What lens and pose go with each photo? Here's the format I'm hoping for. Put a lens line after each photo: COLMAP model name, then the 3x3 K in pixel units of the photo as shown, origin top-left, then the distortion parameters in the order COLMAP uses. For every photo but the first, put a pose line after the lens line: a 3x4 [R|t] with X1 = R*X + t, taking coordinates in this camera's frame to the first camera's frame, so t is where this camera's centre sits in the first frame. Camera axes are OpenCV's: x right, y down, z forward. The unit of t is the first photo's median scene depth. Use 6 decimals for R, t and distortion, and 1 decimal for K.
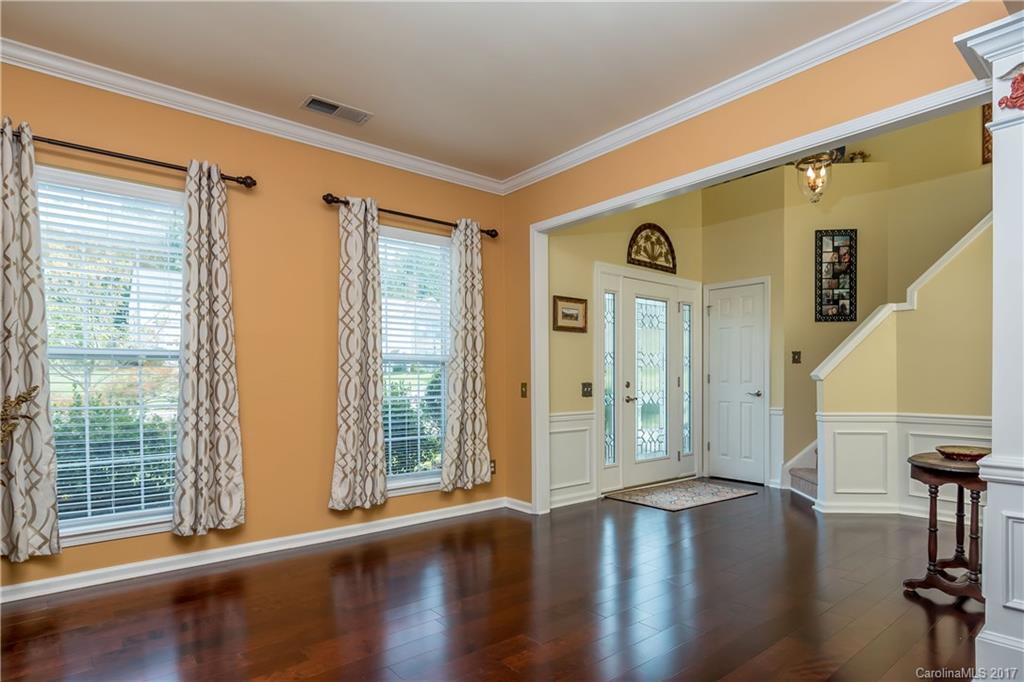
lens RADIAL K [[545.2, 0, 521.0], [0, 545.2, 386.7], [0, 0, 1]] dist [0.004301, -0.000816]
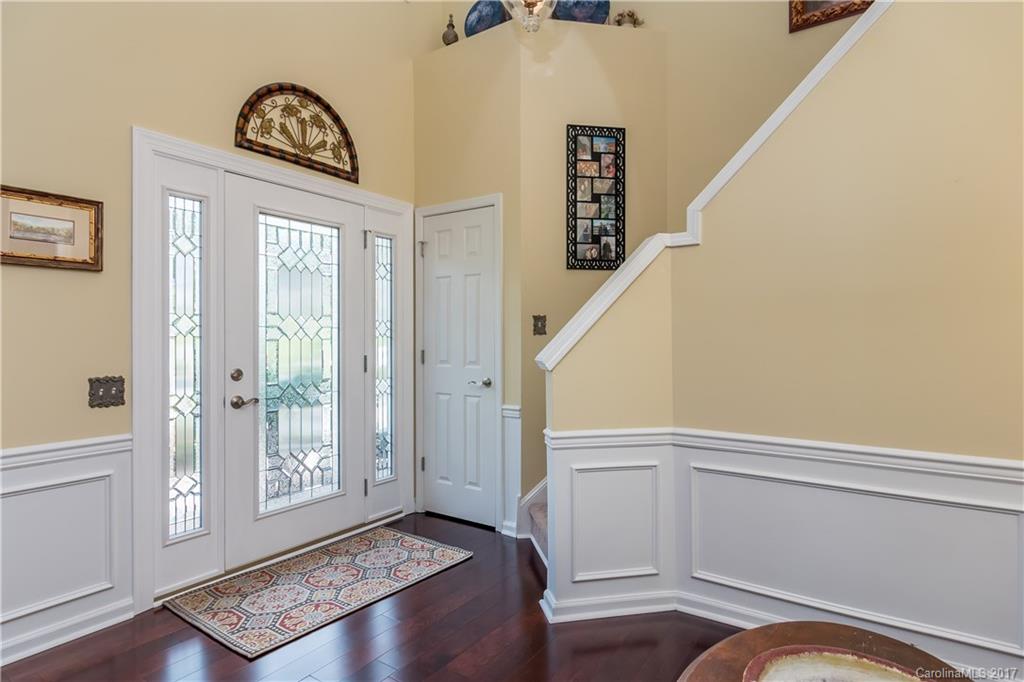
lens RADIAL K [[545.2, 0, 510.8], [0, 545.2, 338.7], [0, 0, 1]] dist [0.004301, -0.000816]
pose [[0.963432, 0.000498, 0.267953, 0.308026], [0.001905, 0.999960, -0.008709, -0.033322], [-0.267947, 0.008902, 0.963393, 0.411123]]
